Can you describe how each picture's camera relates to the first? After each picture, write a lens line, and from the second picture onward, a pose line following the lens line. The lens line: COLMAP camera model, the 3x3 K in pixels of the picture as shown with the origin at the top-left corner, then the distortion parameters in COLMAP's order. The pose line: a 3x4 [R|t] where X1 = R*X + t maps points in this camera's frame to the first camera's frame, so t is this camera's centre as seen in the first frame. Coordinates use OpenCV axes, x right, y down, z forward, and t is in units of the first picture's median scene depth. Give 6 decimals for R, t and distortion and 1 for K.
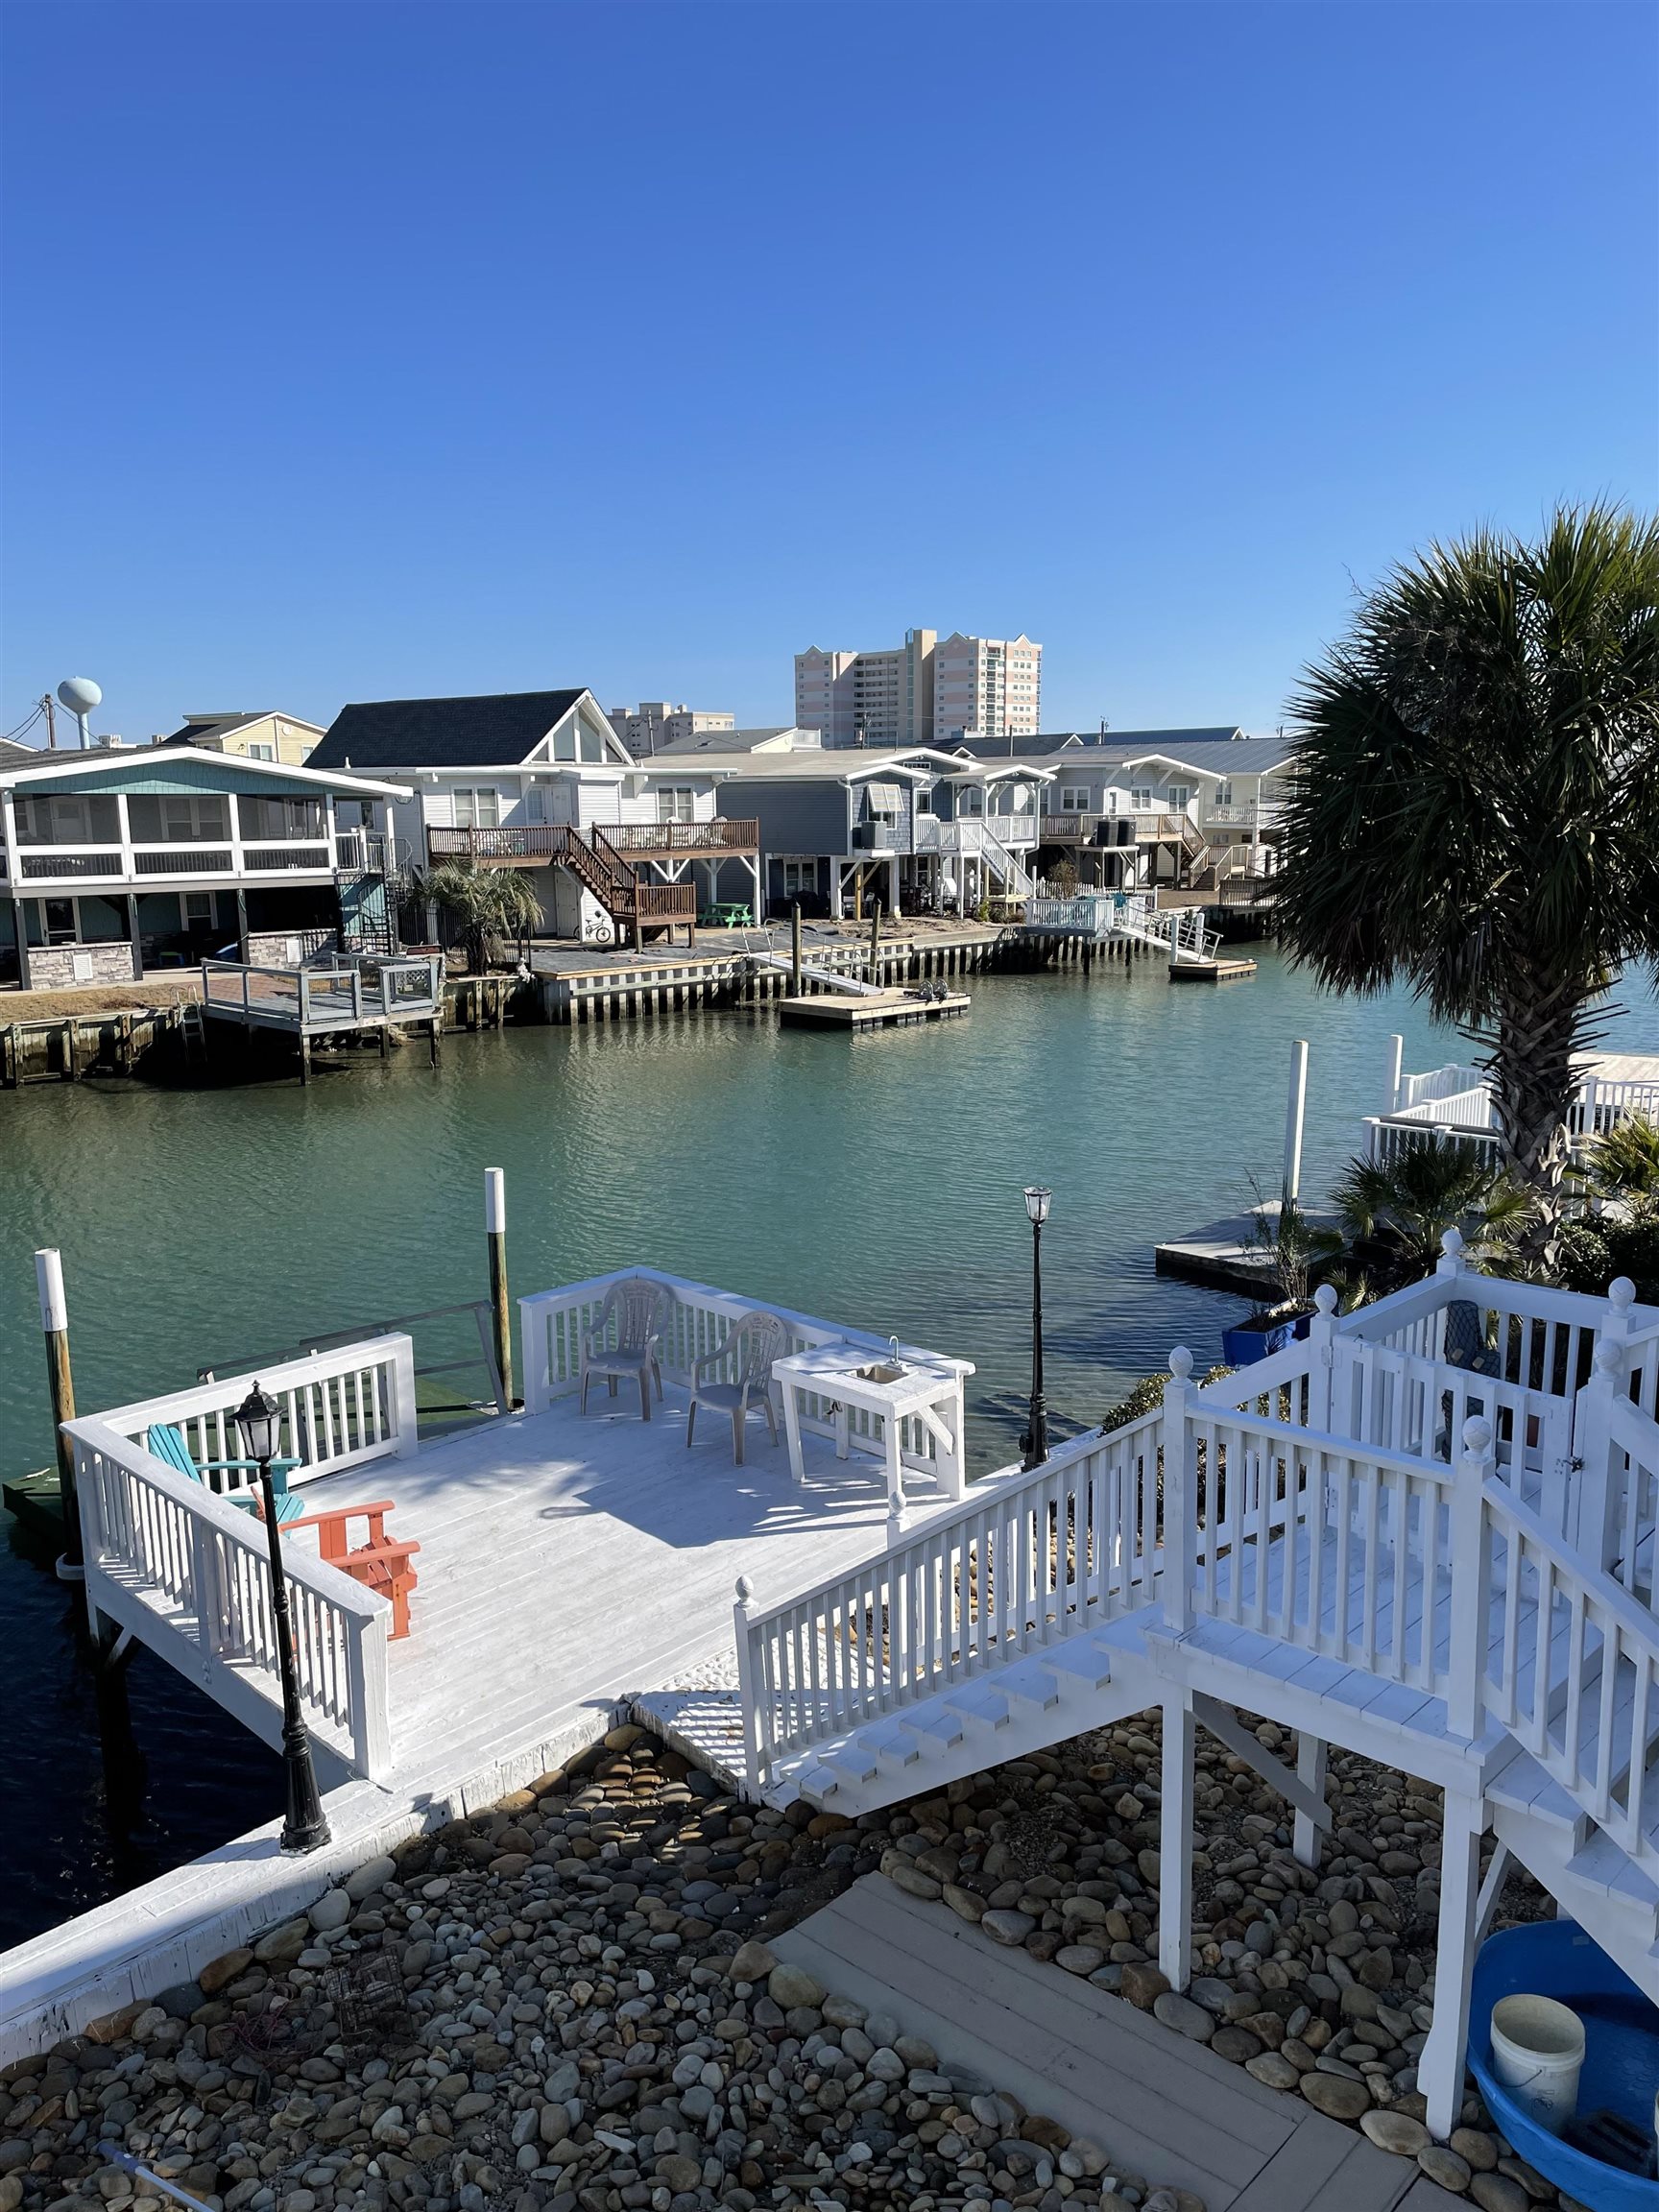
lens RADIAL K [[1663.1, 0, 831.9], [0, 1663.1, 1118.9], [0, 0, 1]] dist [0.079107, -0.096392]
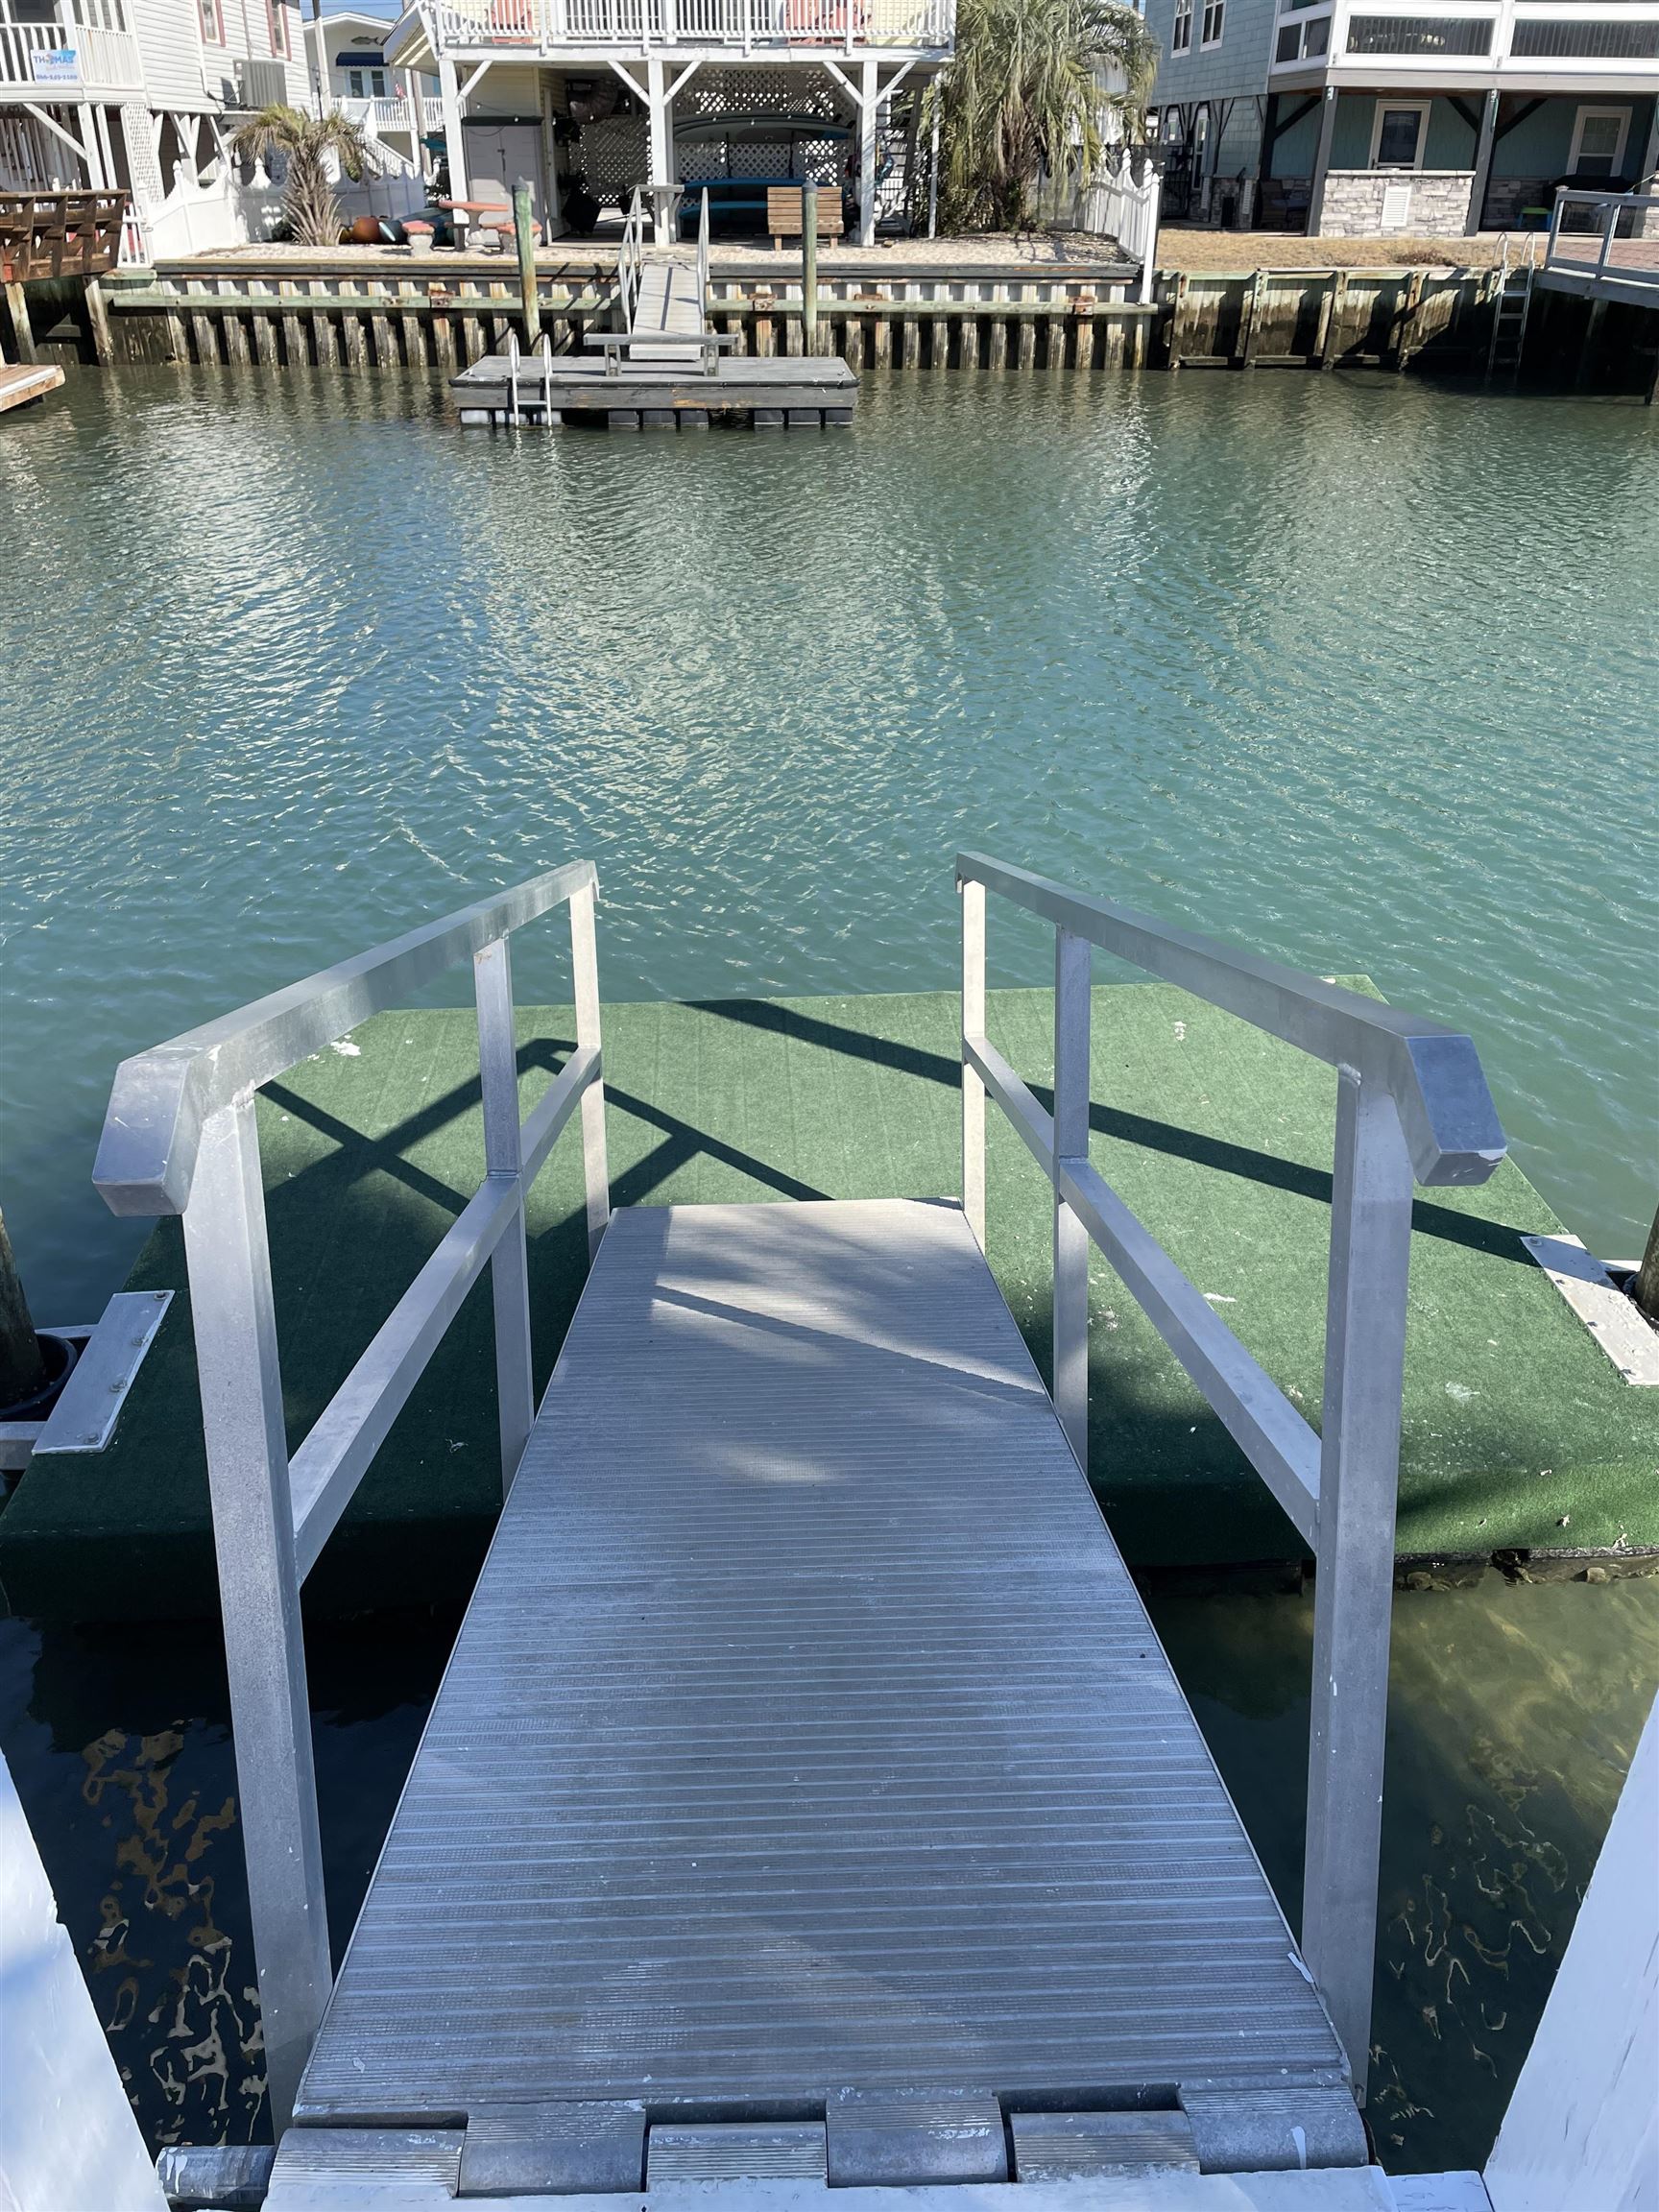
lens RADIAL K [[1663.1, 0, 831.9], [0, 1663.1, 1118.9], [0, 0, 1]] dist [0.079107, -0.096392]
pose [[0.707675, 0.358720, -0.608700, -0.041145], [-0.142922, 0.916395, 0.373890, 0.019888], [0.691931, -0.177596, 0.699779, 0.221821]]
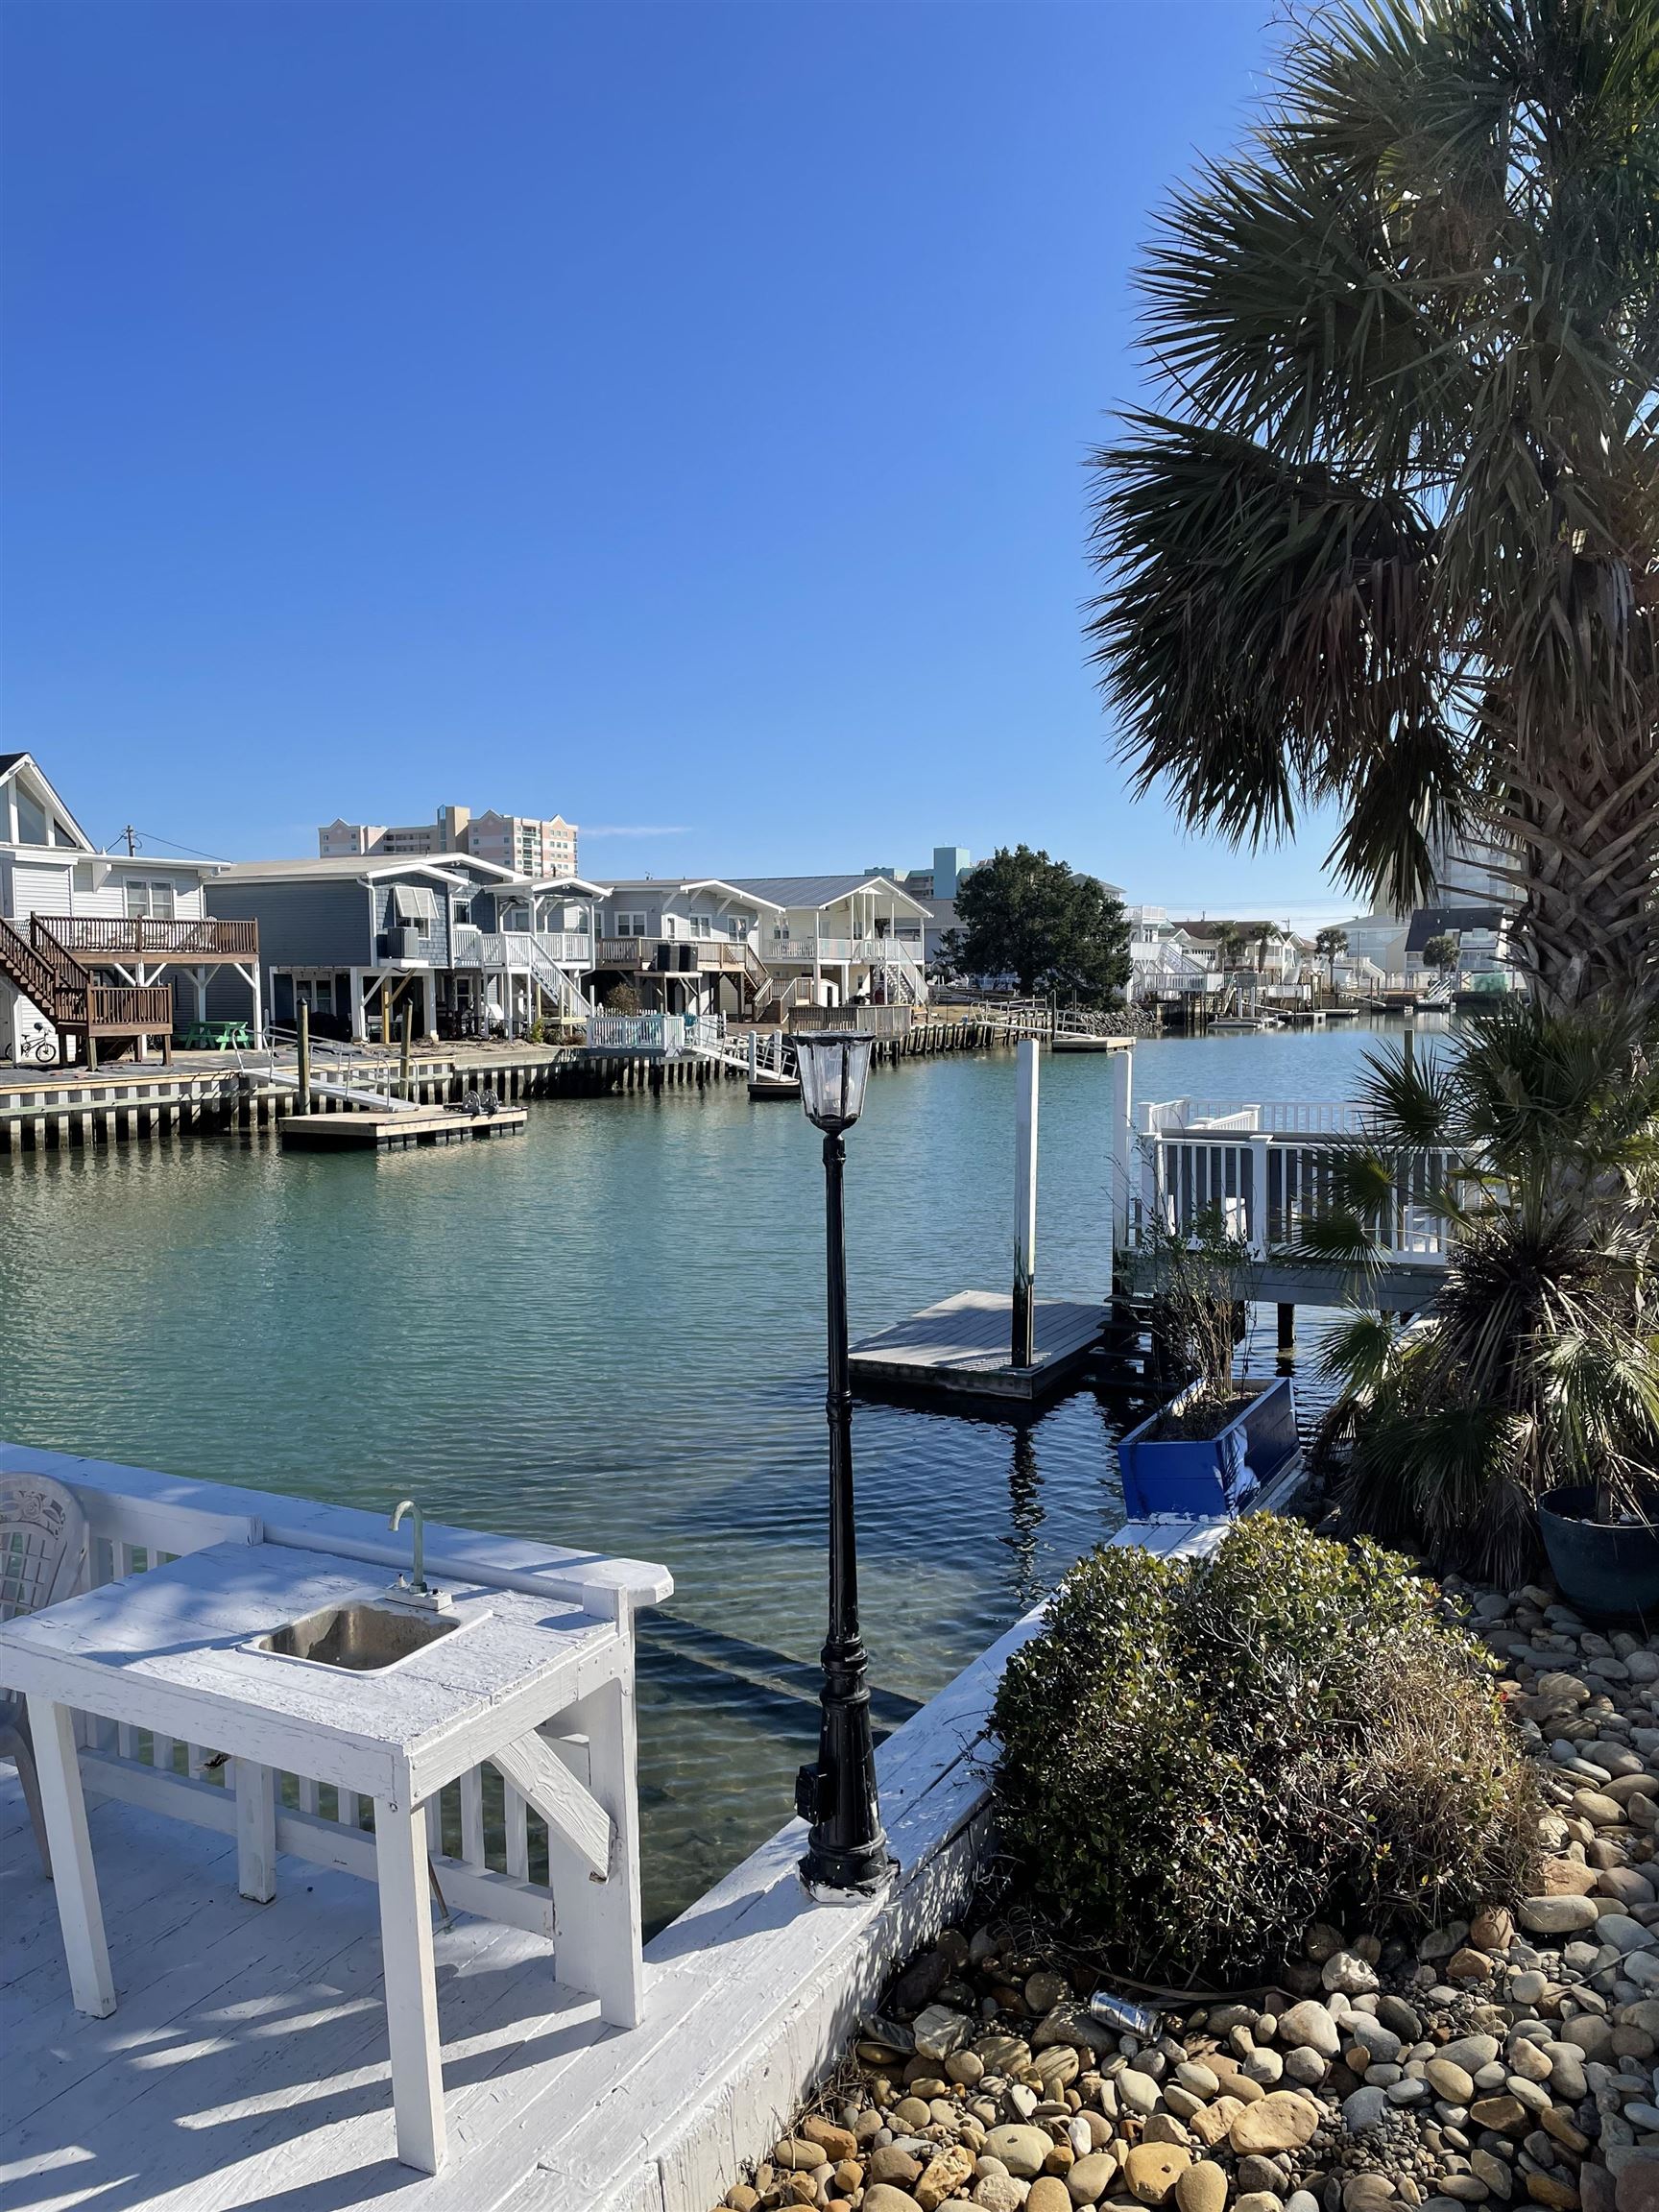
lens RADIAL K [[1655.4, 0, 835.3], [0, 1655.4, 1102.4], [0, 0, 1]] dist [0.110266, -0.179738]
pose [[0.962675, -0.018983, 0.269994, 0.006648], [0.051071, 0.992358, -0.112324, 0.020443], [-0.265798, 0.121921, 0.956288, 0.143145]]
